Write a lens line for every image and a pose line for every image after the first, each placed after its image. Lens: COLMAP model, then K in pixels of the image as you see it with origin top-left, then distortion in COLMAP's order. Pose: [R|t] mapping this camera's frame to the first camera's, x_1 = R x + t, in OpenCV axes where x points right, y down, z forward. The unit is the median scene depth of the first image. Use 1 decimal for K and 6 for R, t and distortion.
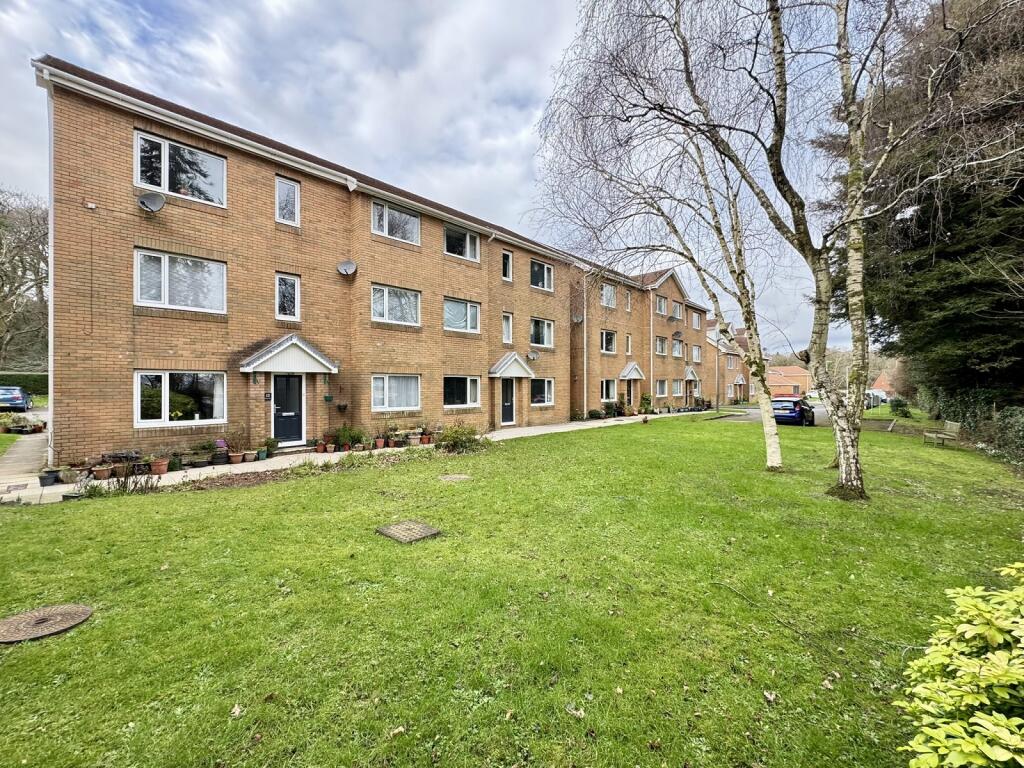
lens RADIAL K [[407.9, 0, 510.7], [0, 407.9, 387.4], [0, 0, 1]] dist [0.004150, 0.000148]
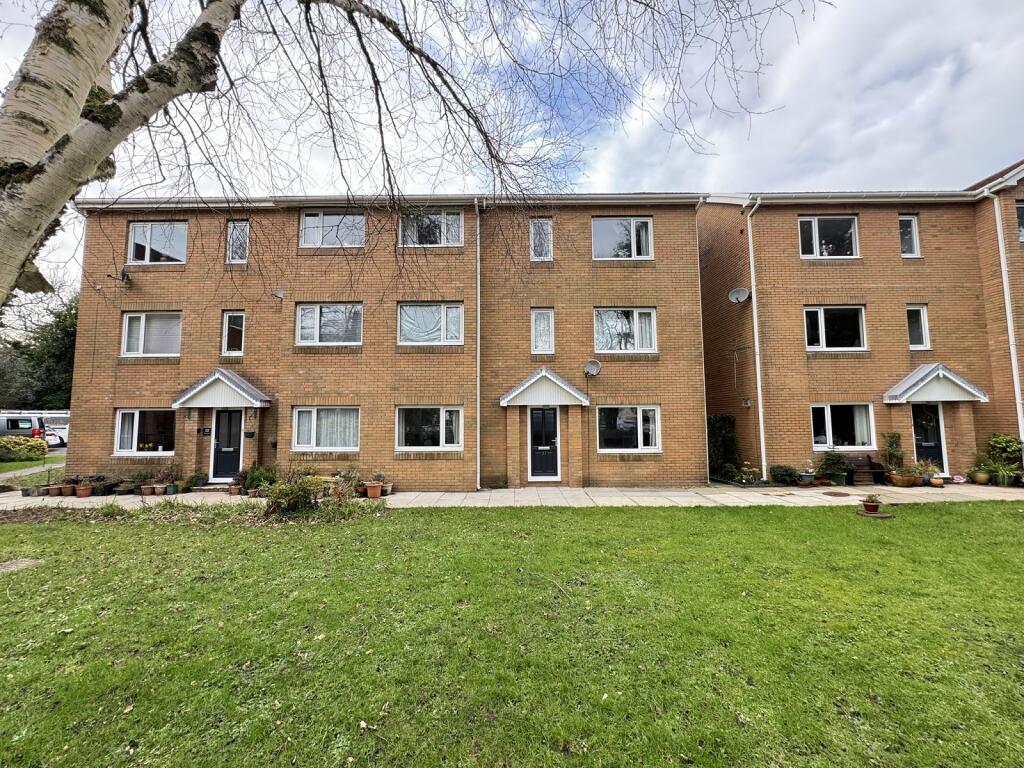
lens RADIAL K [[449.1, 0, 511.6], [0, 449.1, 377.6], [0, 0, 1]] dist [-0.003588, 0.000610]
pose [[0.701530, -0.068734, -0.709317, 0.527585], [0.002341, 0.995555, -0.094156, -0.003358], [0.712636, 0.064393, 0.698573, 0.529290]]
